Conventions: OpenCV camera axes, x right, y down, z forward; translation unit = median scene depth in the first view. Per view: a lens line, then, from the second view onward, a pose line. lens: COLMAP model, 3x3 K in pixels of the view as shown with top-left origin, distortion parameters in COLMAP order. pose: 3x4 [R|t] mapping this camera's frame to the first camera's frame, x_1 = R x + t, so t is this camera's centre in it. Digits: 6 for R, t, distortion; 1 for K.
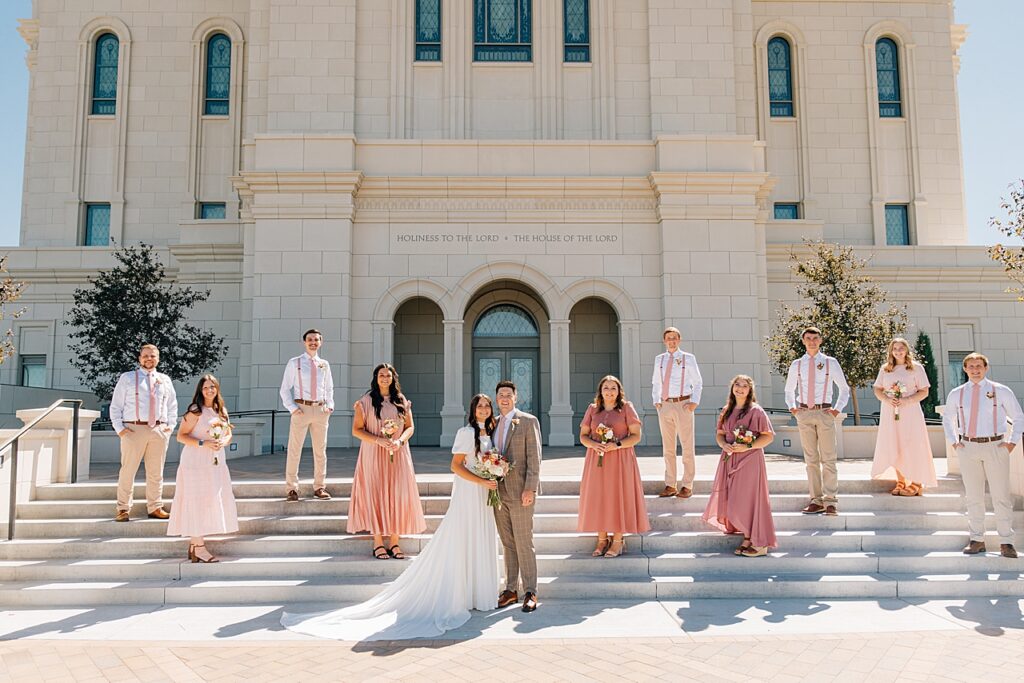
lens RADIAL K [[749.3, 0, 507.4], [0, 749.3, 345.1], [0, 0, 1]] dist [0.008252, 0.000523]
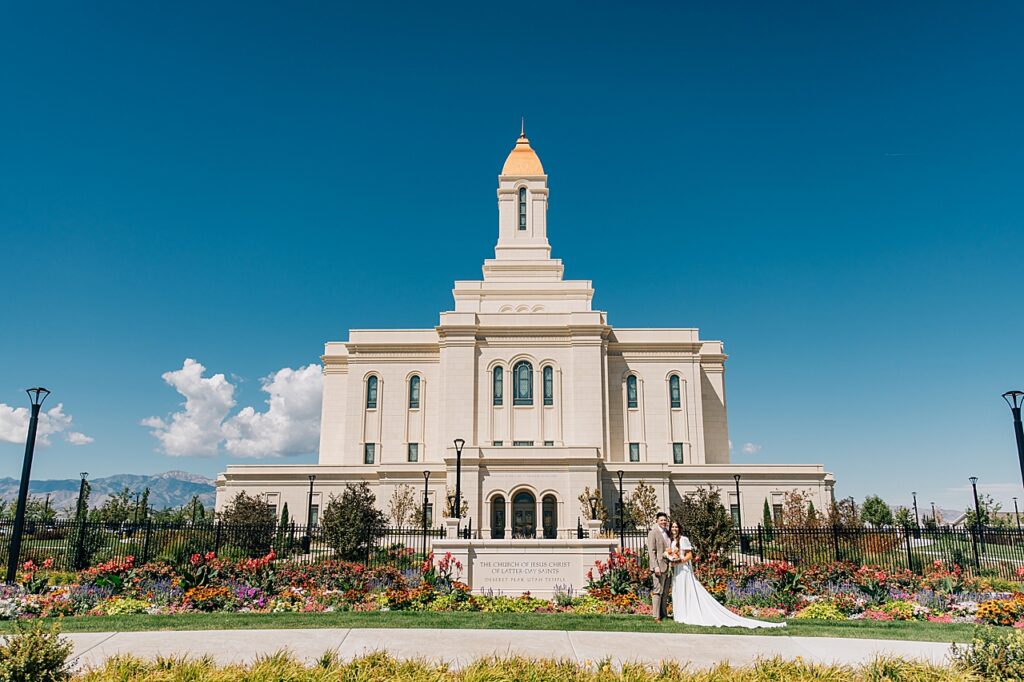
lens RADIAL K [[947.3, 0, 491.6], [0, 947.3, 314.8], [0, 0, 1]] dist [0.005235, -0.008006]
pose [[0.998723, -0.000639, -0.050527, 0.066309], [-0.004516, 0.994790, -0.101850, -0.400941], [0.050329, 0.101948, 0.993516, -3.113038]]
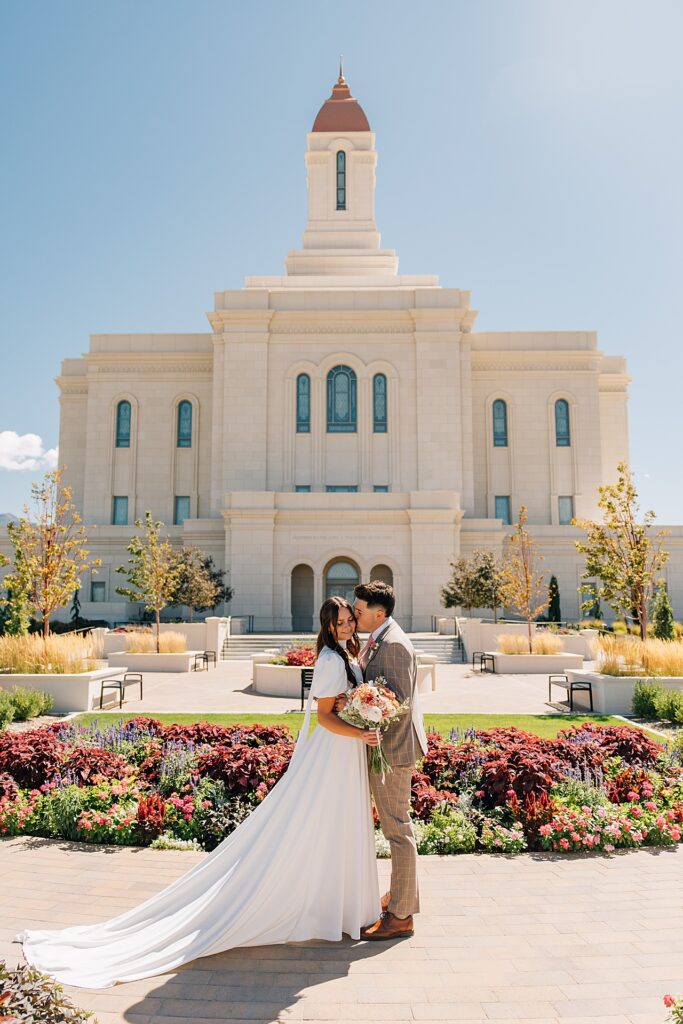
lens RADIAL K [[807.3, 0, 318.2], [0, 807.3, 510.8], [0, 0, 1]] dist [0.010566, -0.003630]
pose [[0.998944, 0.002399, -0.045890, 0.033665], [-0.003241, 0.999828, -0.018274, -0.156237], [0.045838, 0.018403, 0.998779, -1.231425]]
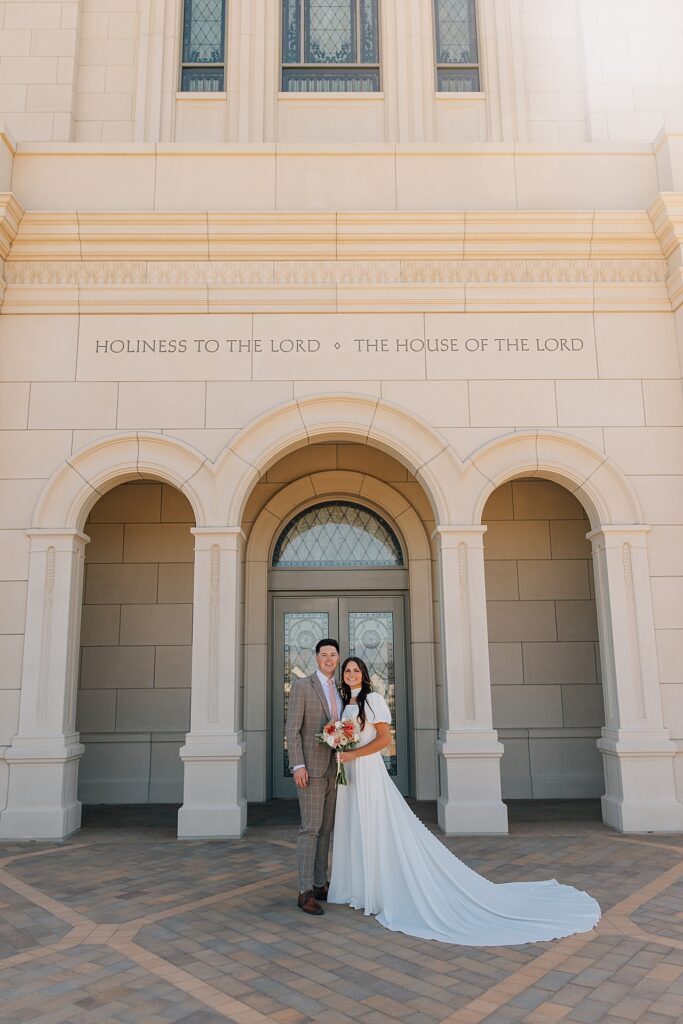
lens RADIAL K [[832.8, 0, 339.7], [0, 832.8, 491.8], [0, 0, 1]] dist [0.002726, -0.005315]
pose [[0.999975, -0.006400, -0.003008, 0.000698], [0.006022, 0.993663, -0.112240, 0.000812], [0.003707, 0.112219, 0.993677, 0.450393]]
